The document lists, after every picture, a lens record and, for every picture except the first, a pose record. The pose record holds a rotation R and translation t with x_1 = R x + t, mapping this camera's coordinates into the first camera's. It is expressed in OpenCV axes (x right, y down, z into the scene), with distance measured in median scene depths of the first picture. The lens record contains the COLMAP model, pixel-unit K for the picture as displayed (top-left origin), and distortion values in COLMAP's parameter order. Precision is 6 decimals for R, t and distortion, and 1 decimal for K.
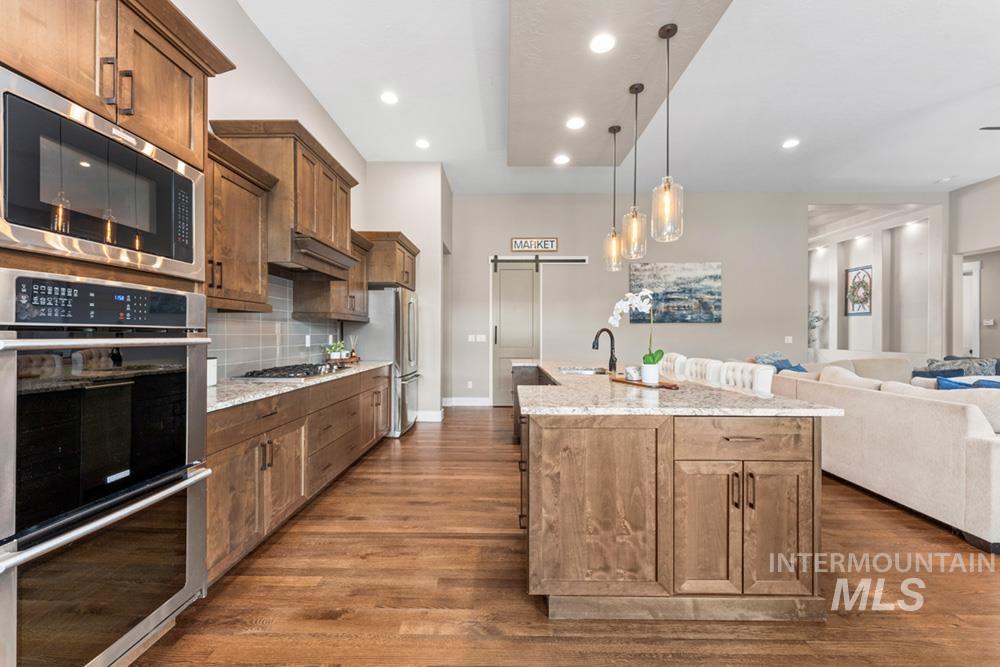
lens RADIAL K [[413.4, 0, 499.6], [0, 413.4, 334.5], [0, 0, 1]] dist [0.000002, 0.000018]
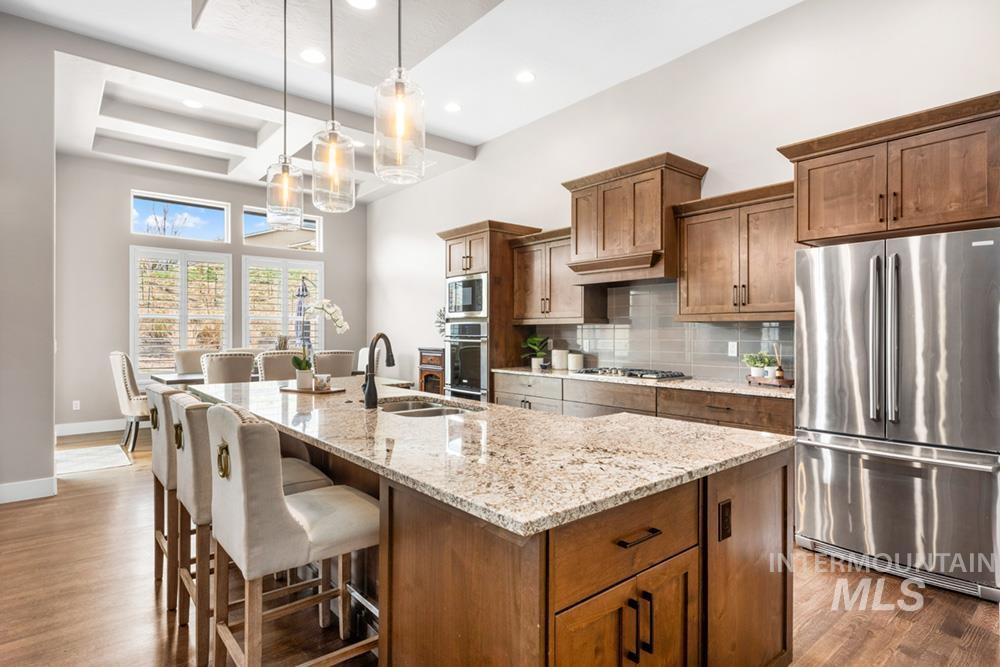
lens RADIAL K [[535.4, 0, 500.0], [0, 535.4, 329.7], [0, 0, 1]] dist [-0.001315, -0.000112]
pose [[-0.758044, 0.002750, -0.652198, 1.387294], [0.002534, 0.999996, 0.001272, -0.060862], [0.652199, -0.000688, -0.758048, 3.707736]]
